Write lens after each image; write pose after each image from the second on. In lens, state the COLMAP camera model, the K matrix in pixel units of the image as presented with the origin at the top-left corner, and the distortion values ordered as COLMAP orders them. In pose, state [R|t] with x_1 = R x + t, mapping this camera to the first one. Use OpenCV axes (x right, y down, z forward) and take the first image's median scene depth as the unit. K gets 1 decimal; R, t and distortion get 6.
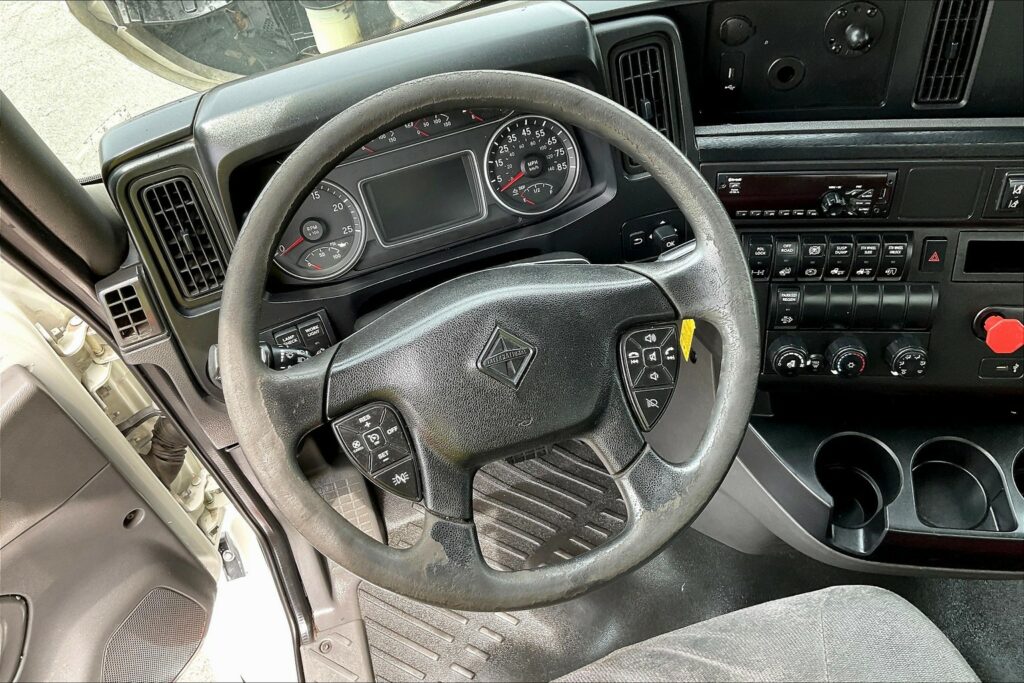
lens RADIAL K [[822.8, 0, 516.2], [0, 822.8, 342.0], [0, 0, 1]] dist [0.102969, -0.263895]
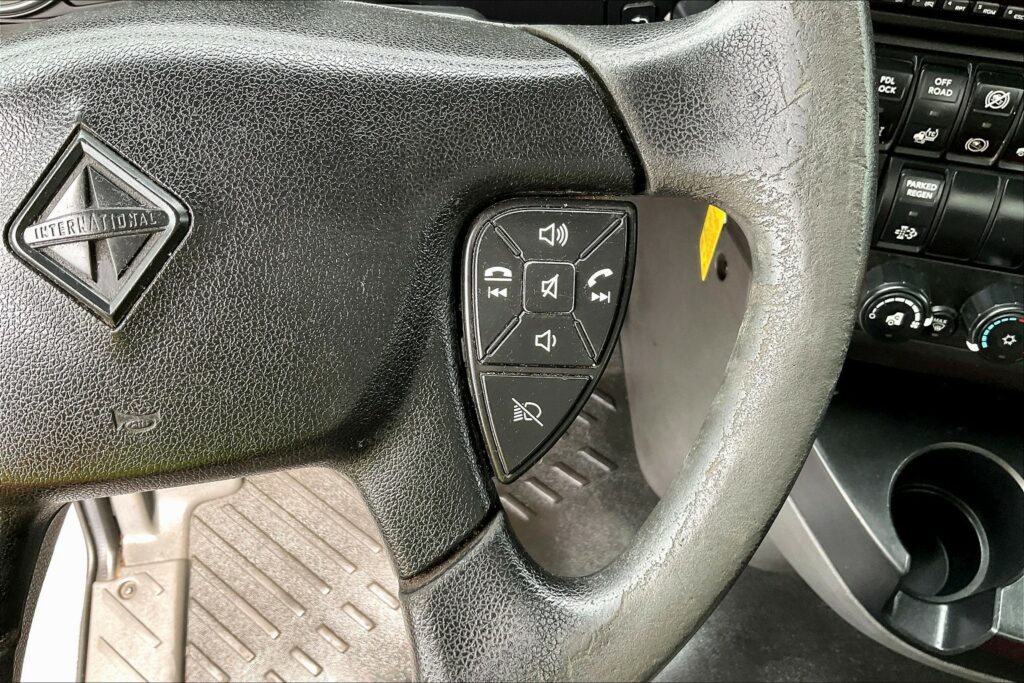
lens RADIAL K [[848.5, 0, 507.6], [0, 848.5, 340.1], [0, 0, 1]] dist [0.099416, -0.200057]
pose [[0.985794, 0.160916, -0.048125, 0.130128], [-0.151023, 0.974615, 0.165278, -0.013963], [0.073500, -0.155662, 0.985072, 0.486826]]
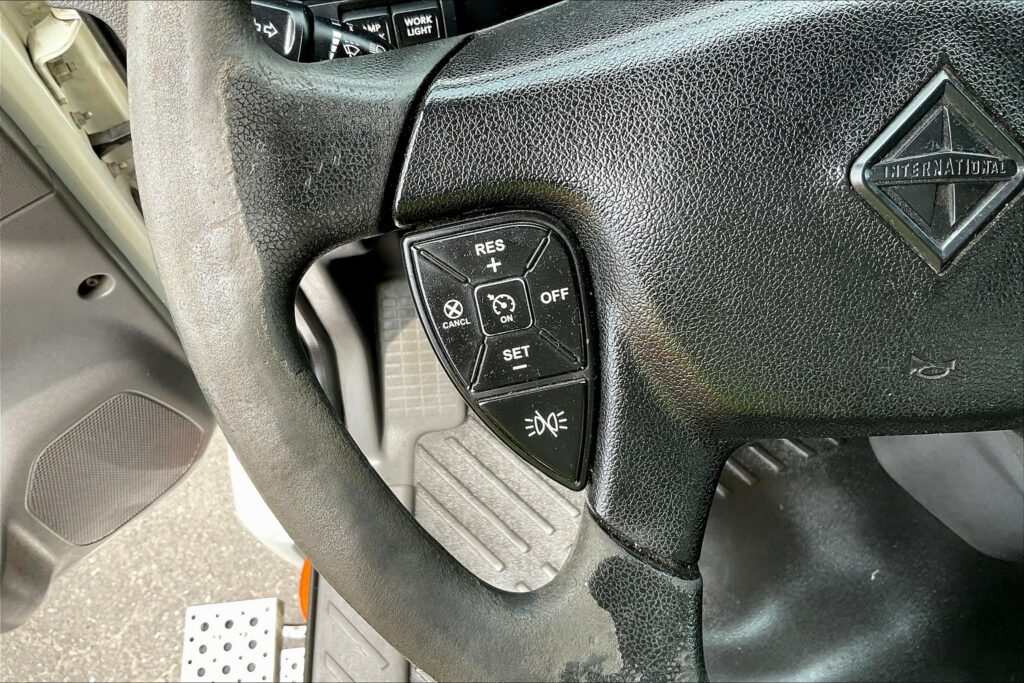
lens RADIAL K [[848.5, 0, 507.6], [0, 848.5, 340.1], [0, 0, 1]] dist [0.099416, -0.200057]
pose [[0.961642, 0.255206, -0.100572, -0.093632], [-0.227107, 0.946351, 0.229874, 0.032058], [0.153842, -0.198216, 0.968010, 0.462075]]
